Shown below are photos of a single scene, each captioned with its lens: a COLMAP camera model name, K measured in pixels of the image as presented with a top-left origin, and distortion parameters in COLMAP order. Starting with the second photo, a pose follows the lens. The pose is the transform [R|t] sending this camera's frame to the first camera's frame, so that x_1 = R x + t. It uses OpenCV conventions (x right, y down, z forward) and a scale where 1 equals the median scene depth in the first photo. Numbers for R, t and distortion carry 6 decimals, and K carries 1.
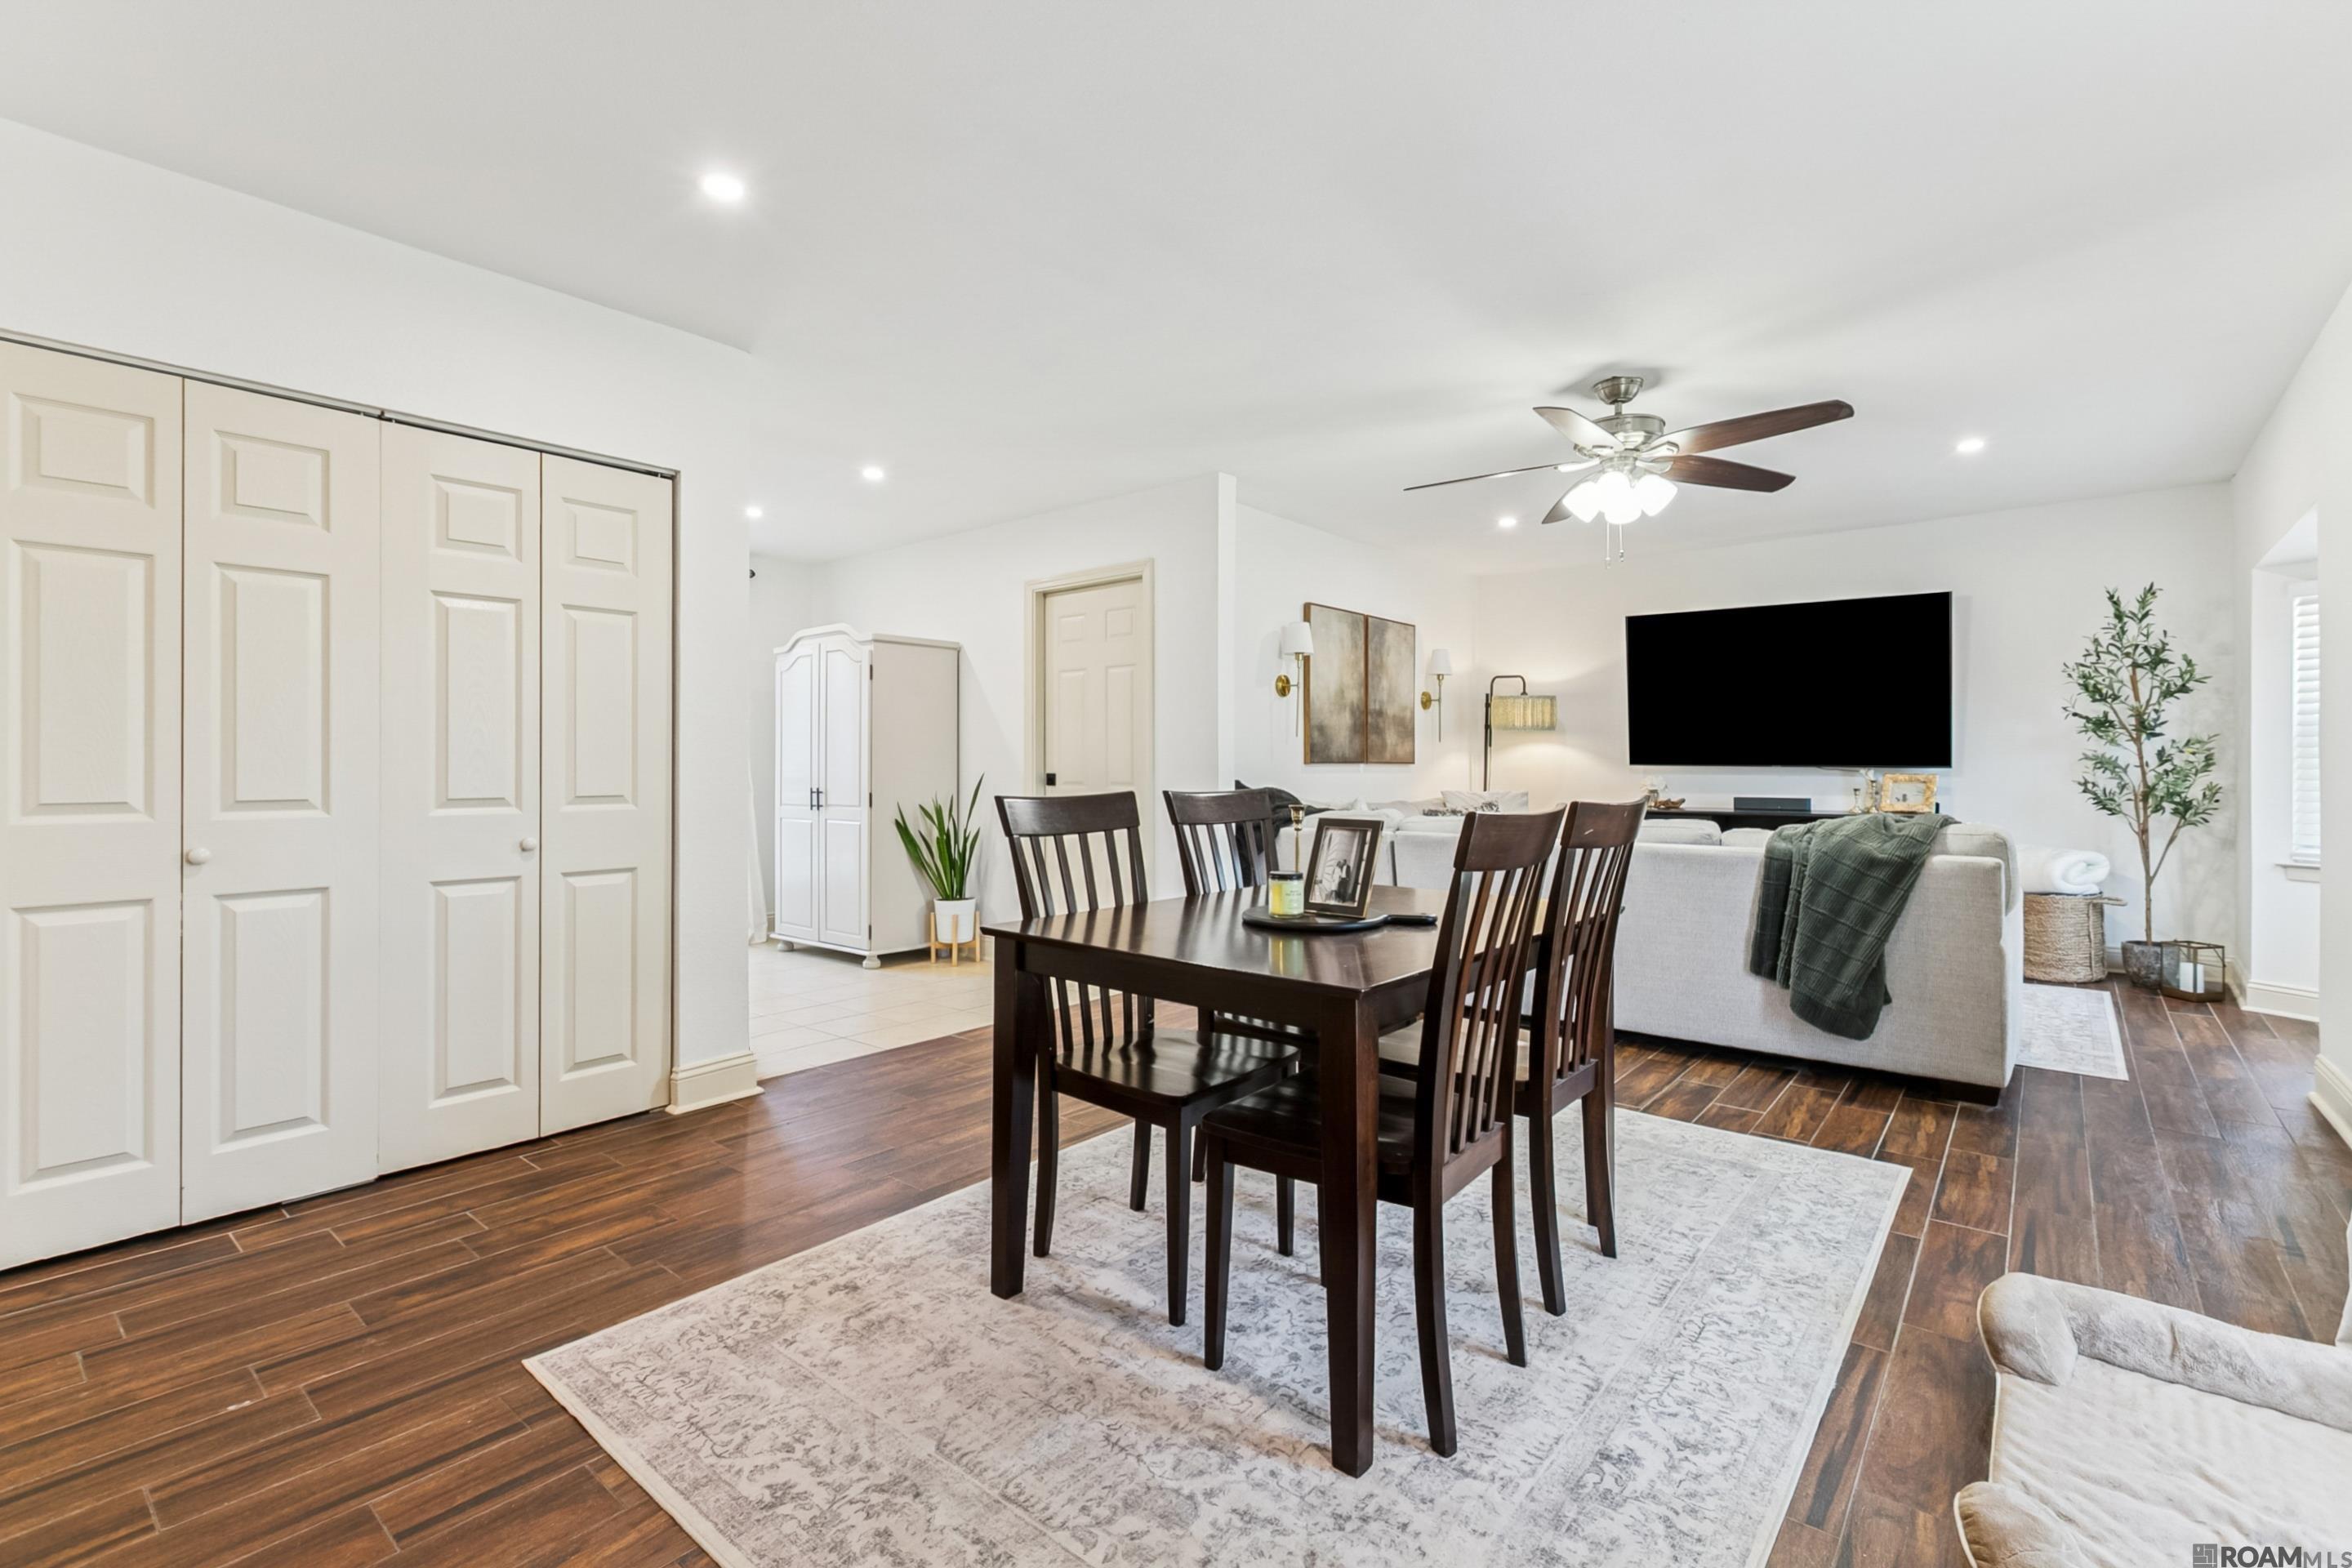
lens RADIAL K [[1053.9, 0, 1176.0], [0, 1053.9, 768.9], [0, 0, 1]] dist [-0.001867, 0.001093]
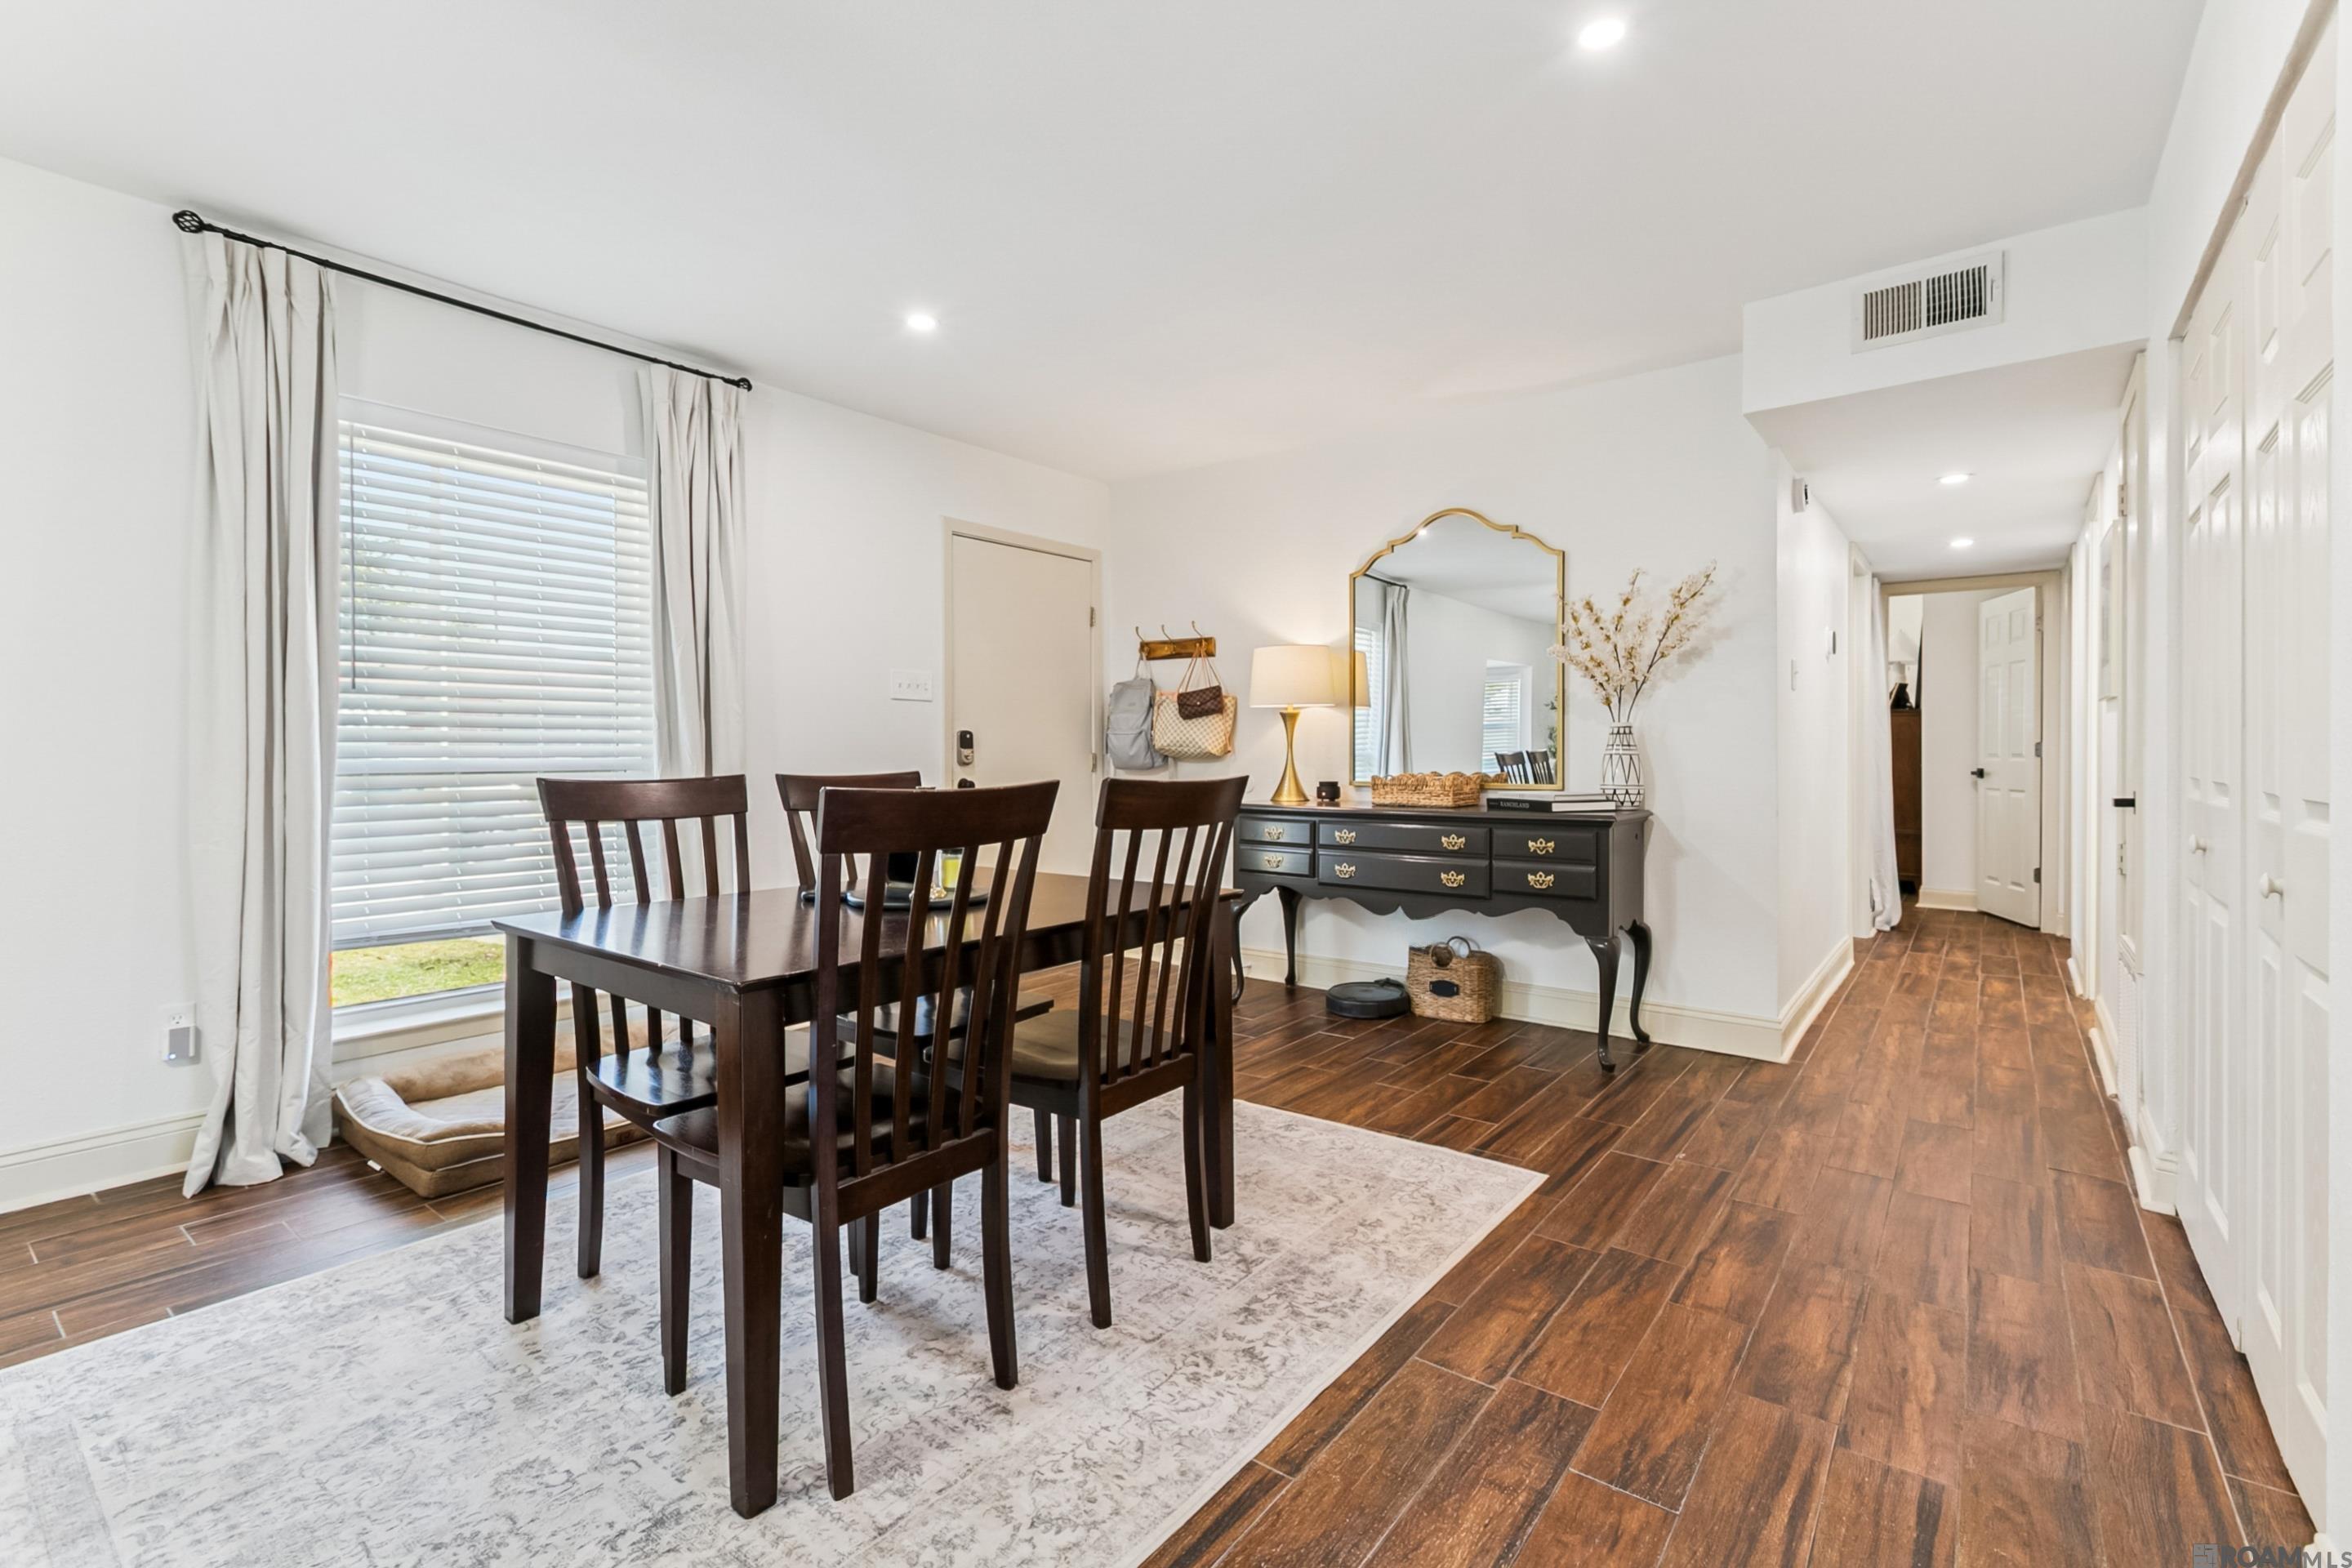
lens RADIAL K [[1053.9, 0, 1174.6], [0, 1053.9, 766.3], [0, 0, 1]] dist [-0.001867, 0.001093]
pose [[-0.999346, 0.003395, -0.035991, -0.083559], [0.002728, 0.999824, 0.018558, 0.001196], [0.036048, 0.018448, -0.999180, 2.322179]]
